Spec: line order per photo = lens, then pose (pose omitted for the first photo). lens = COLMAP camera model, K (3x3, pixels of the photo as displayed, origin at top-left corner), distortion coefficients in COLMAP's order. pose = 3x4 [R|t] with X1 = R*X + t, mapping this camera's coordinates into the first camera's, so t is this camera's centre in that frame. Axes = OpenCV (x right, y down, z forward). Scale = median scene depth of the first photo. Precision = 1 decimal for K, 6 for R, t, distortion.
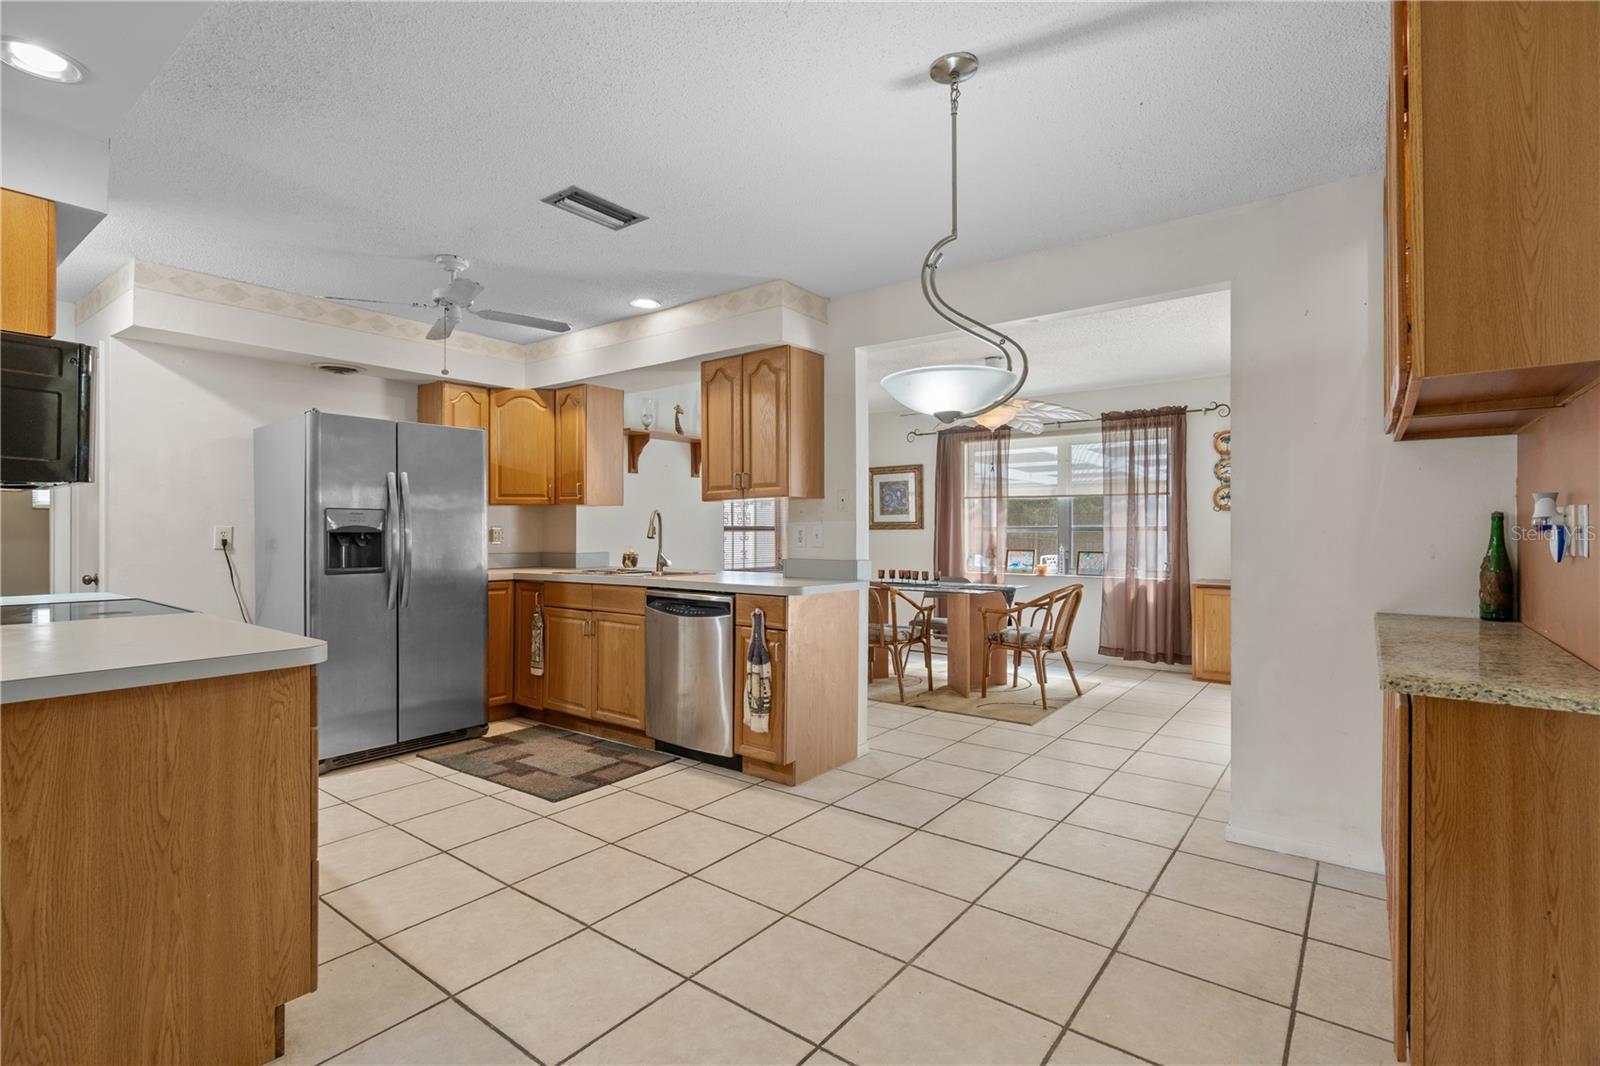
lens RADIAL K [[748.3, 0, 782.7], [0, 748.3, 531.6], [0, 0, 1]] dist [-0.013515, 0.000089]
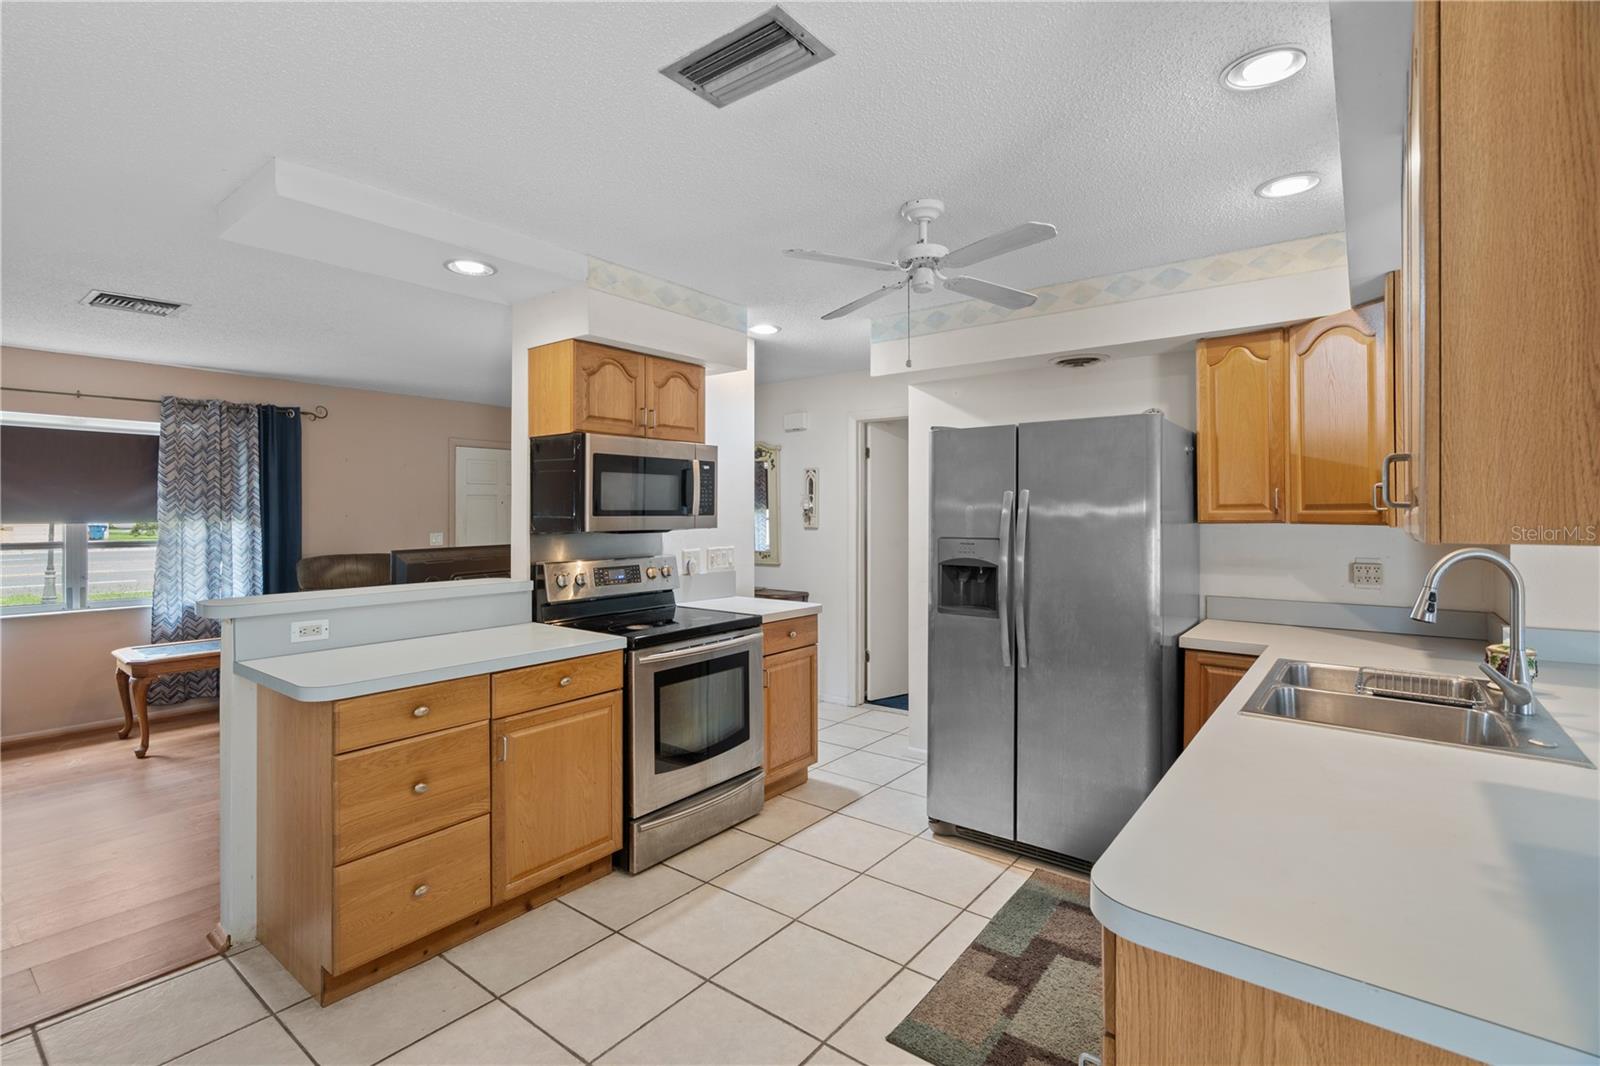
lens RADIAL K [[738.4, 0, 798.1], [0, 738.4, 512.4], [0, 0, 1]] dist [-0.005966, -0.000940]
pose [[0.002687, -0.002412, -0.999993, 0.160374], [-0.000126, 0.999997, -0.002412, -0.035847], [0.999996, 0.000132, 0.002686, 0.503385]]
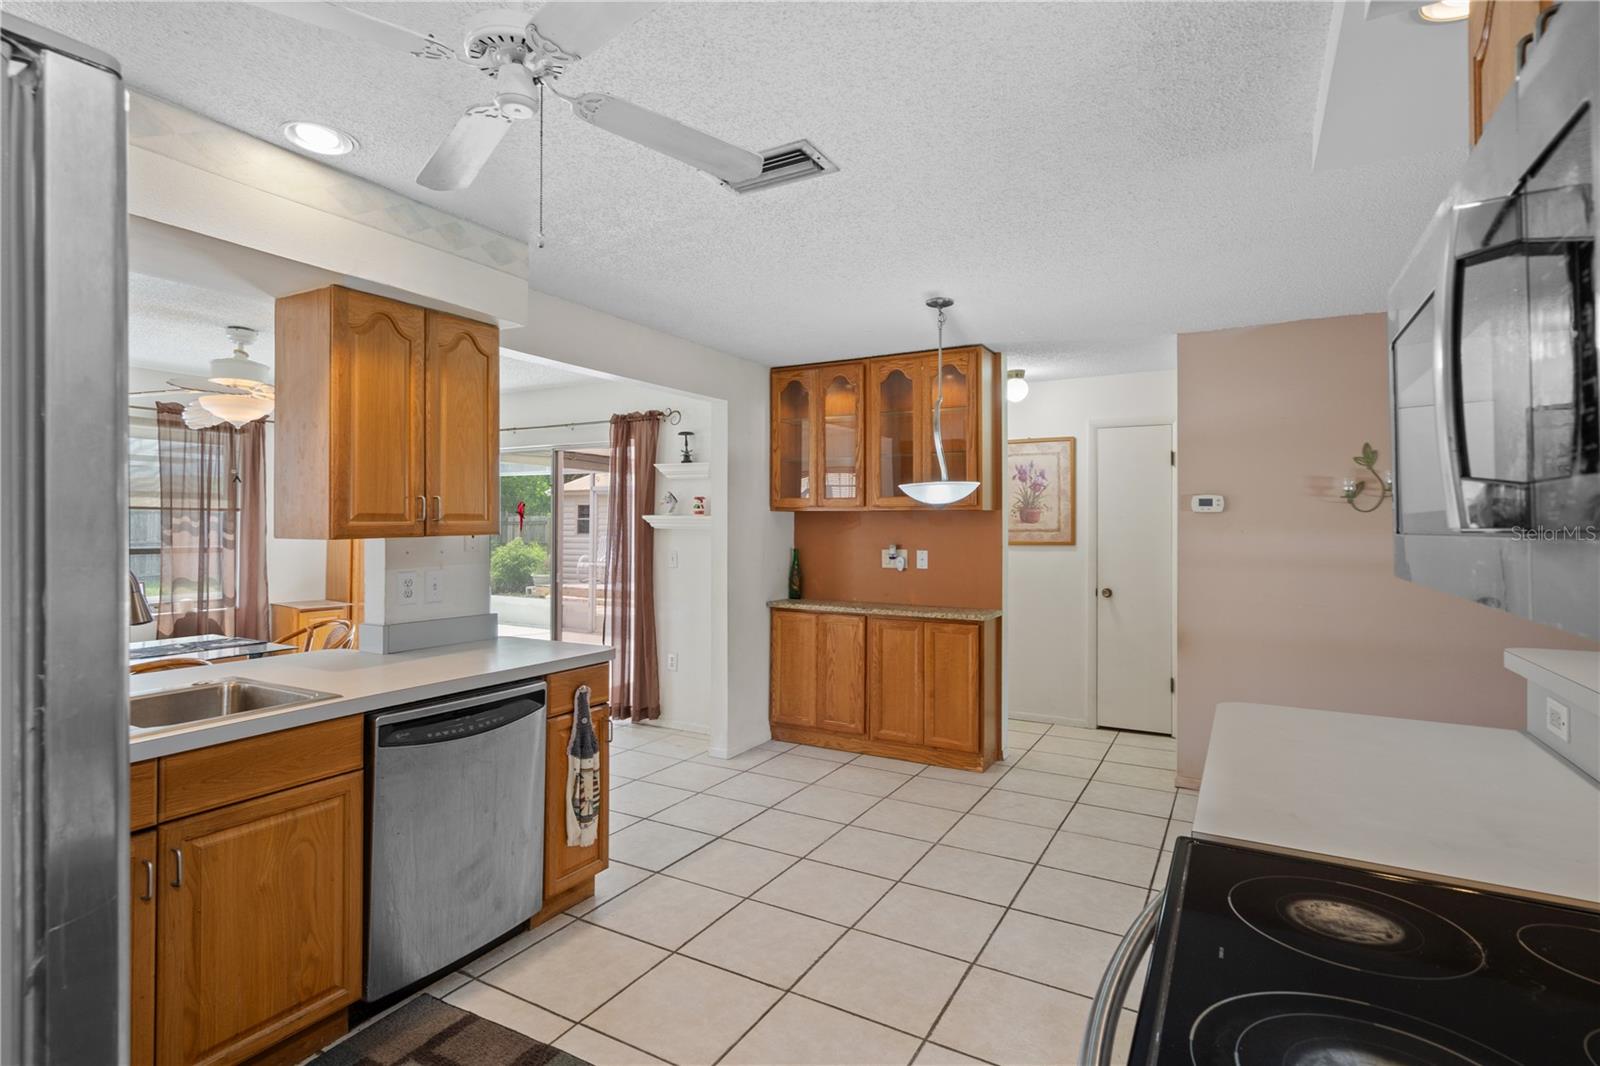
lens RADIAL K [[786.8, 0, 787.9], [0, 786.8, 523.5], [0, 0, 1]] dist [0.002153, 0.000304]
pose [[-0.129014, 0.002825, 0.991639, -0.500169], [-0.002292, 0.999992, -0.003147, -0.035422], [-0.991640, -0.002679, -0.129006, 0.522170]]
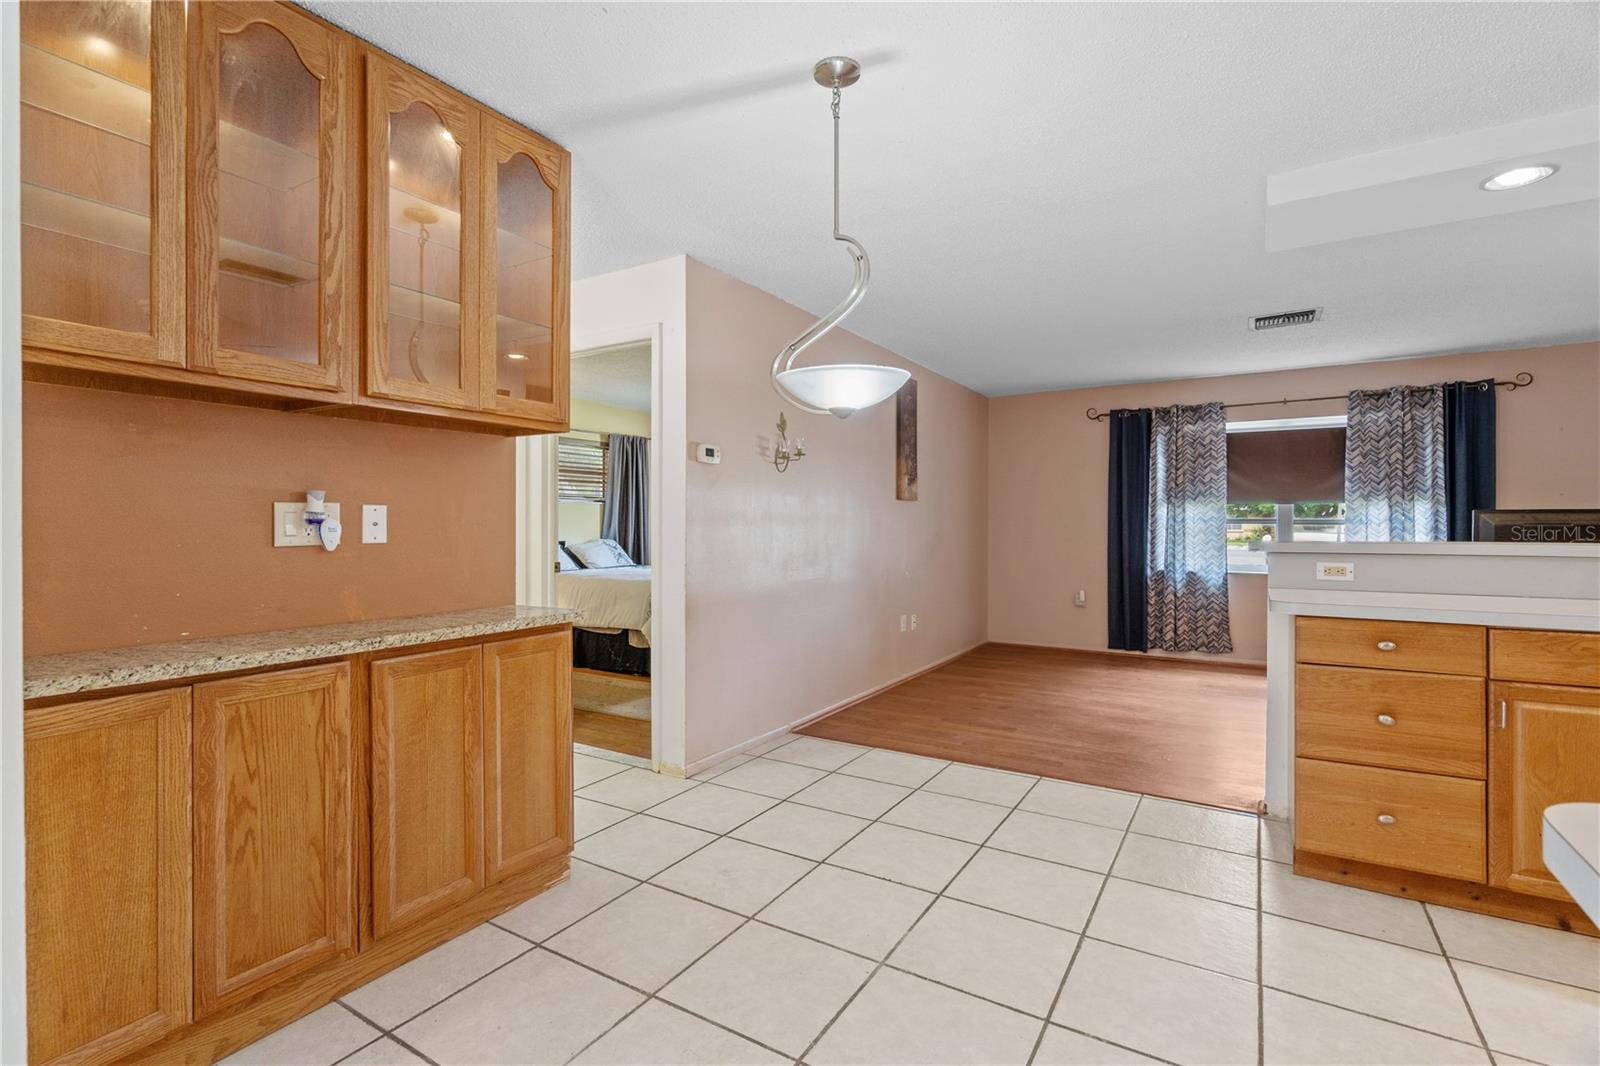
lens RADIAL K [[736.3, 0, 786.8], [0, 736.3, 524.7], [0, 0, 1]] dist [0.000472, 0.000525]
pose [[-0.995571, 0.000054, -0.094009, 0.135836], [-0.000387, 0.999989, 0.004671, -0.001629], [0.094008, 0.004686, -0.995560, 0.664683]]
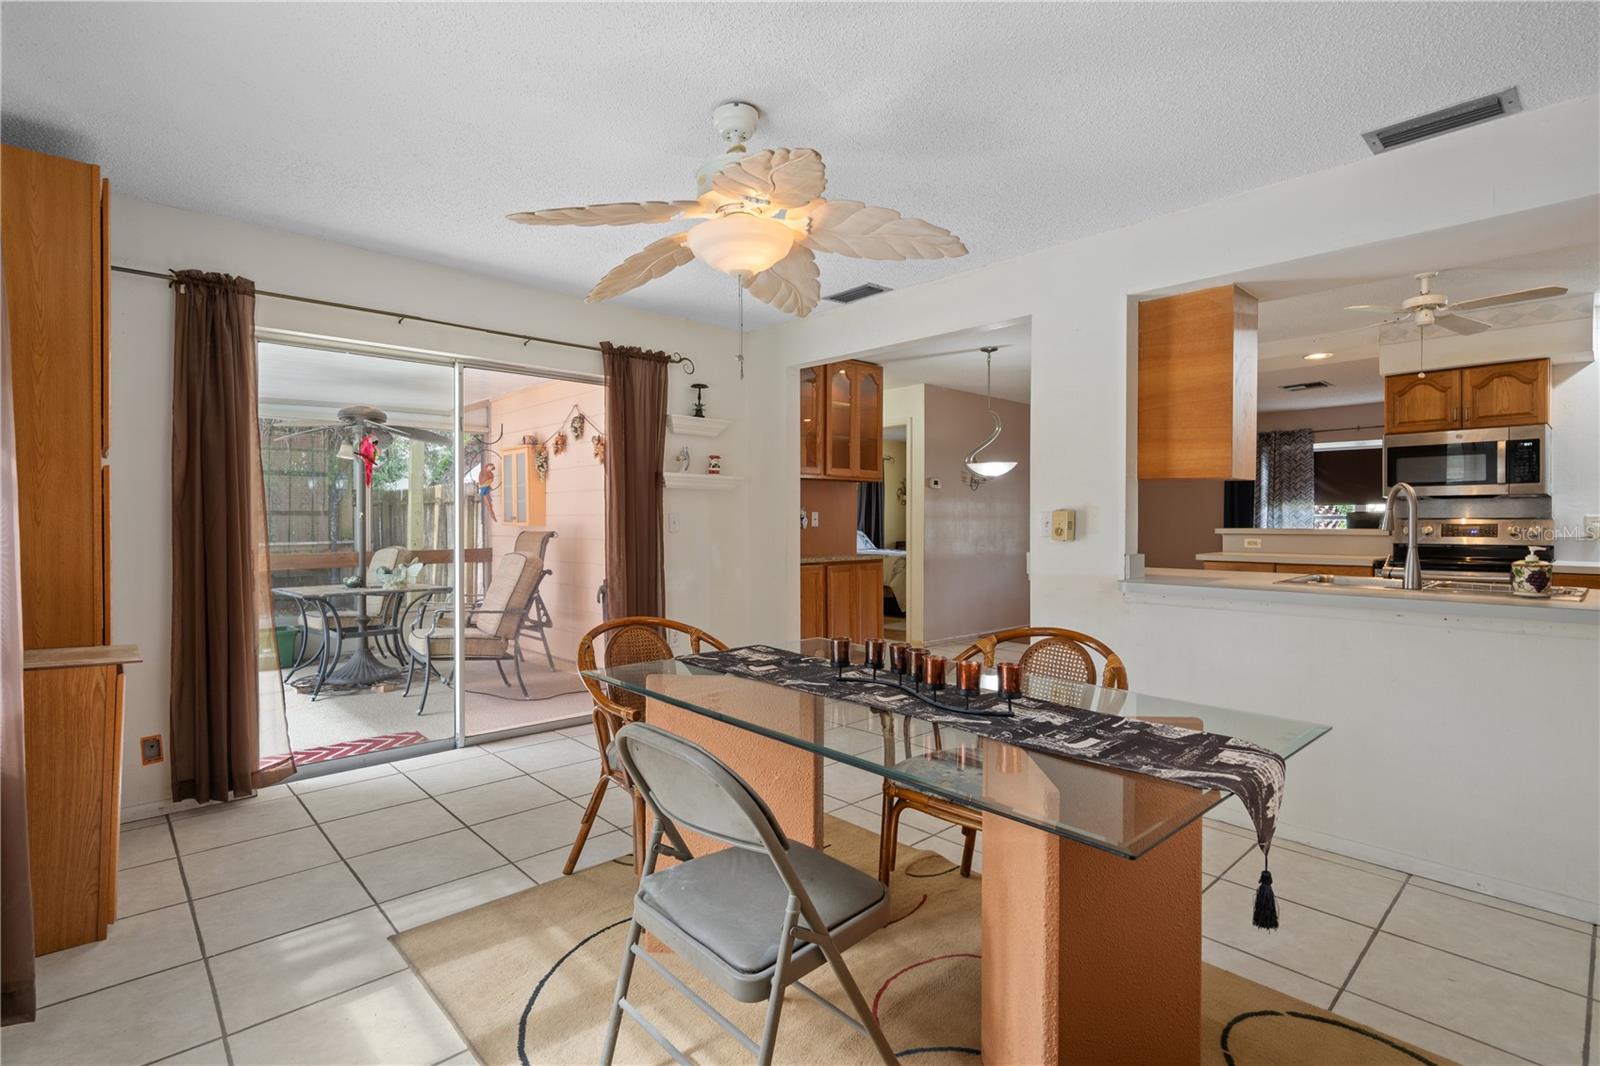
lens RADIAL K [[759.1, 0, 806.6], [0, 759.1, 518.6], [0, 0, 1]] dist [-0.002021, -0.000208]
pose [[-0.988309, 0.002578, 0.152444, 0.160770], [0.002710, 0.999996, 0.000656, -0.001898], [-0.152441, 0.001062, -0.988312, 1.276468]]
